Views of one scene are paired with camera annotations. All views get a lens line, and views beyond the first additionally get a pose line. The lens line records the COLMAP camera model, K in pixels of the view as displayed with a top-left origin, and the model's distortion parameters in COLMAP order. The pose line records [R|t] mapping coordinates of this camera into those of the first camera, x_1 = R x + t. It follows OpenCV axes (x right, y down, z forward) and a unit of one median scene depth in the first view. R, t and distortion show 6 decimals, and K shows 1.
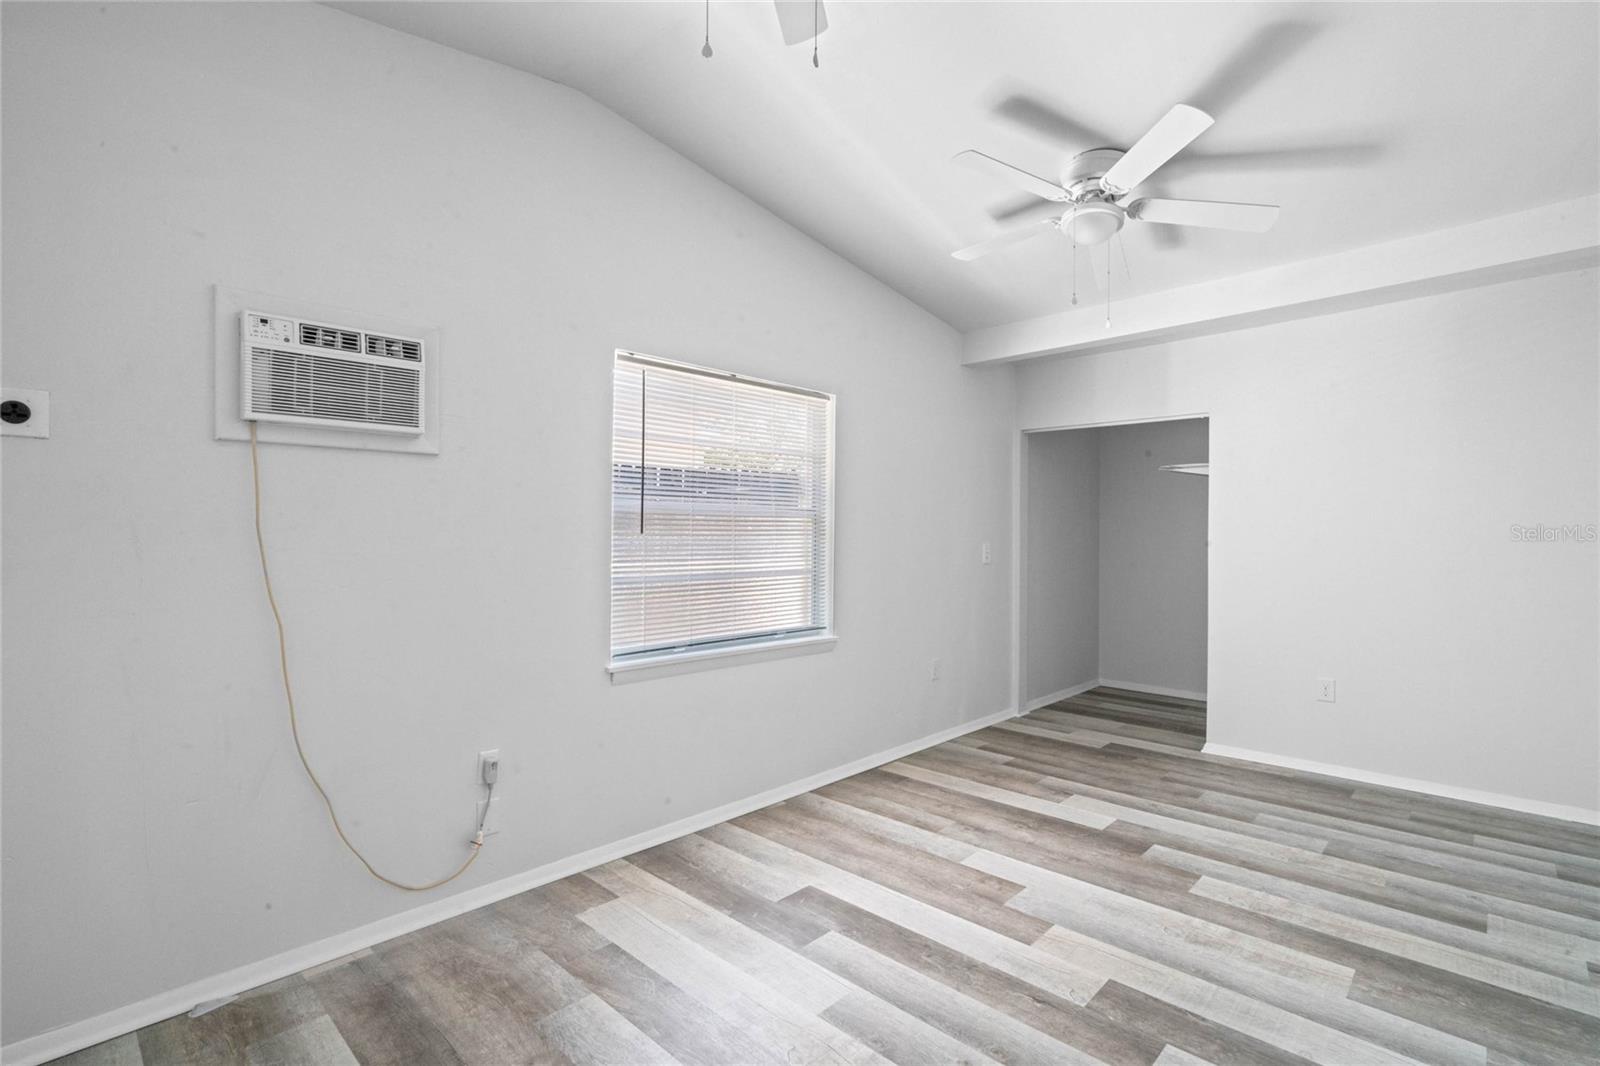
lens RADIAL K [[733.5, 0, 793.0], [0, 733.5, 540.1], [0, 0, 1]] dist [-0.001875, 0.001191]
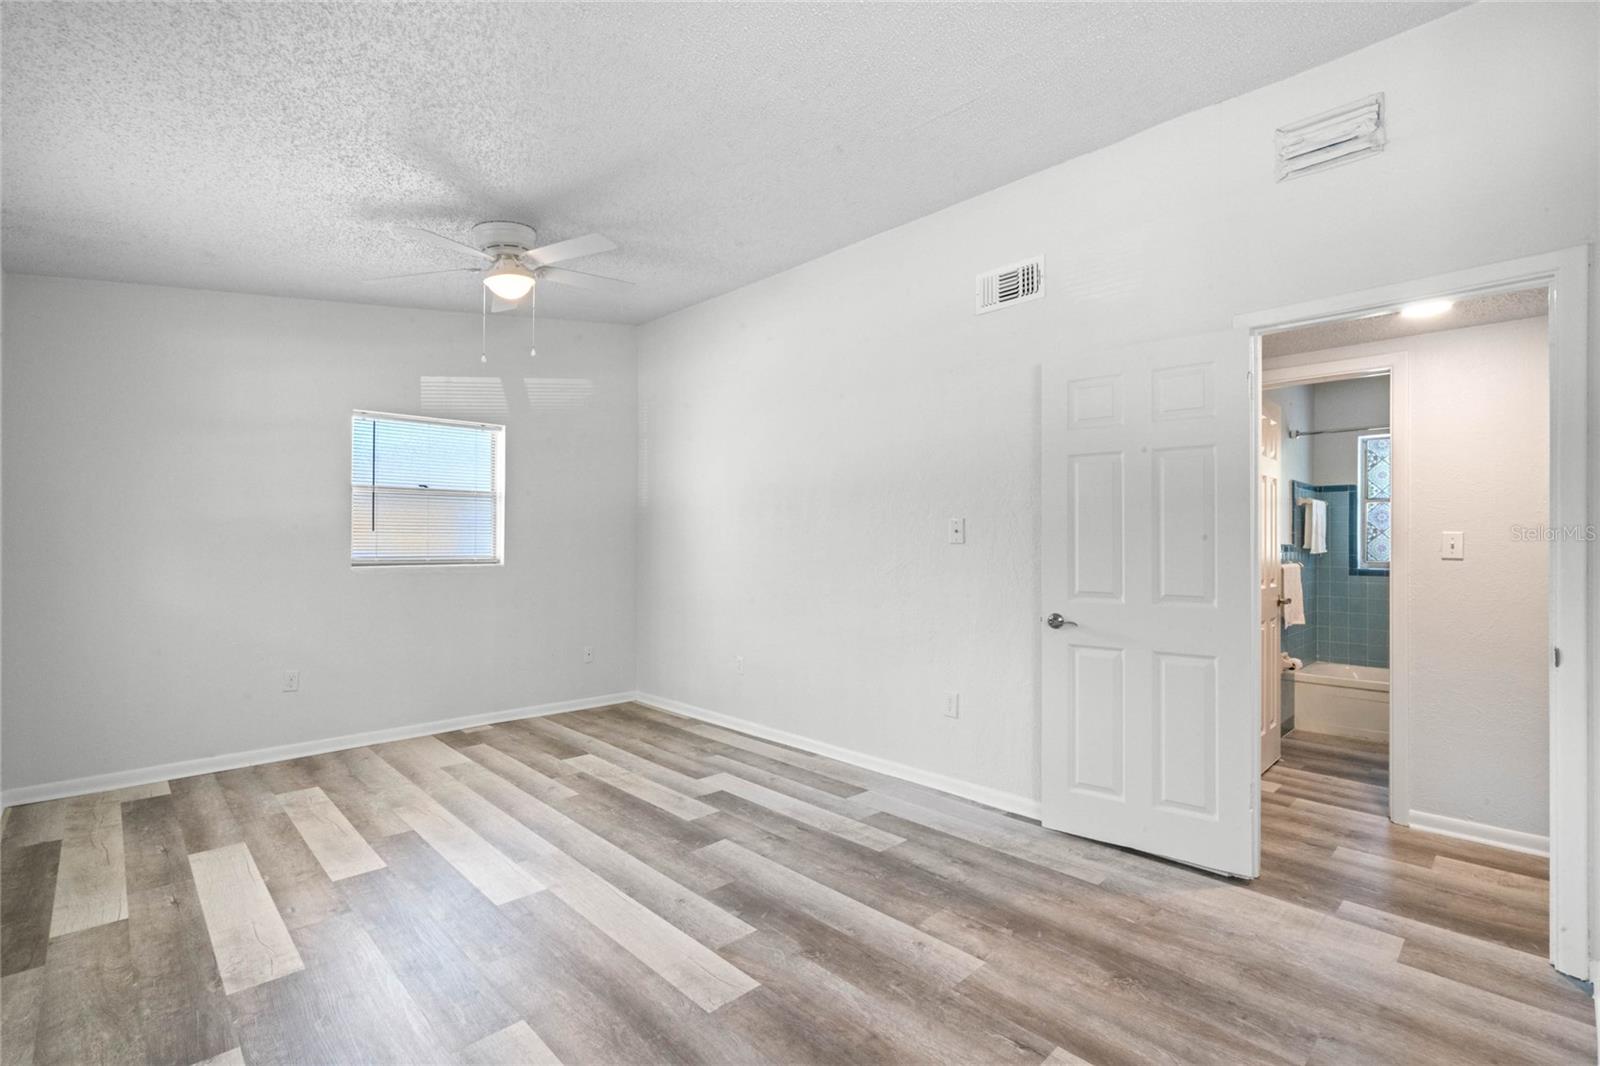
lens RADIAL K [[733.5, 0, 804.4], [0, 733.5, 531.4], [0, 0, 1]] dist [-0.001875, 0.001191]
pose [[0.998762, 0.007939, -0.049106, 1.138461], [-0.009016, 0.999723, -0.021734, 0.028525], [0.048919, 0.022150, 0.998557, -0.512748]]
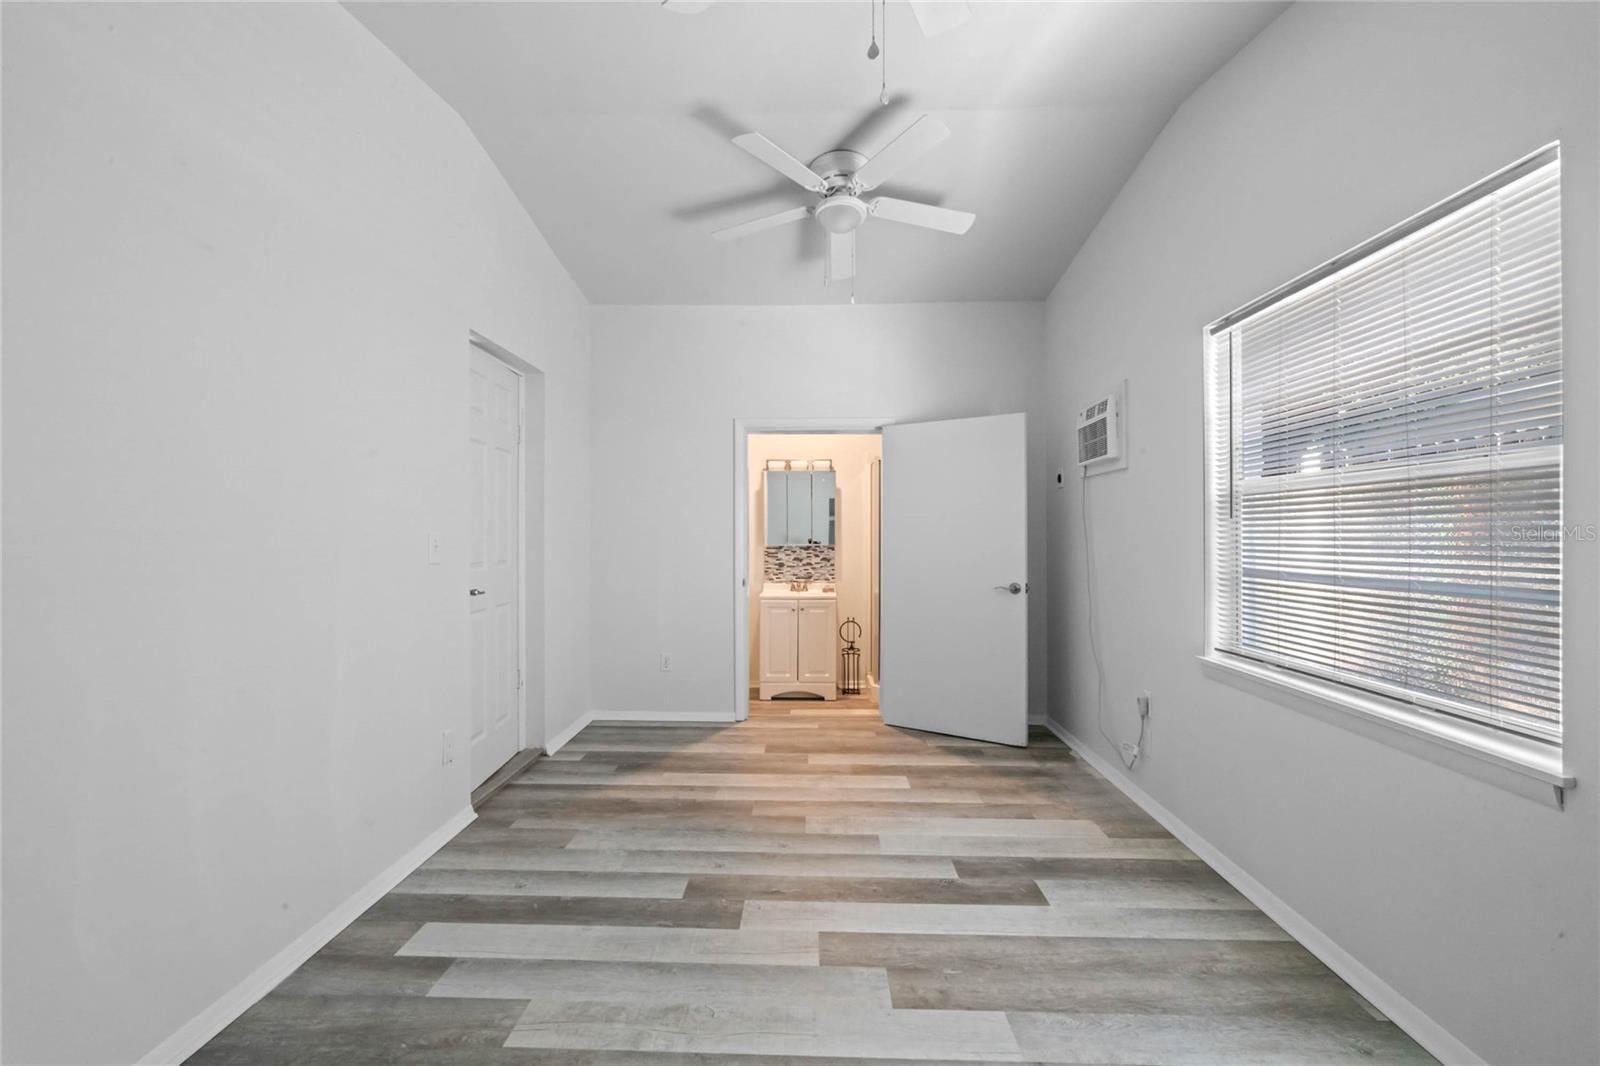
lens RADIAL K [[733.5, 0, 799.5], [0, 733.5, 532.7], [0, 0, 1]] dist [-0.001875, 0.001191]
pose [[-0.731420, -0.008619, -0.681873, 0.974422], [-0.010875, 0.999940, -0.000975, 0.018503], [0.681841, 0.006702, -0.731470, 1.626303]]
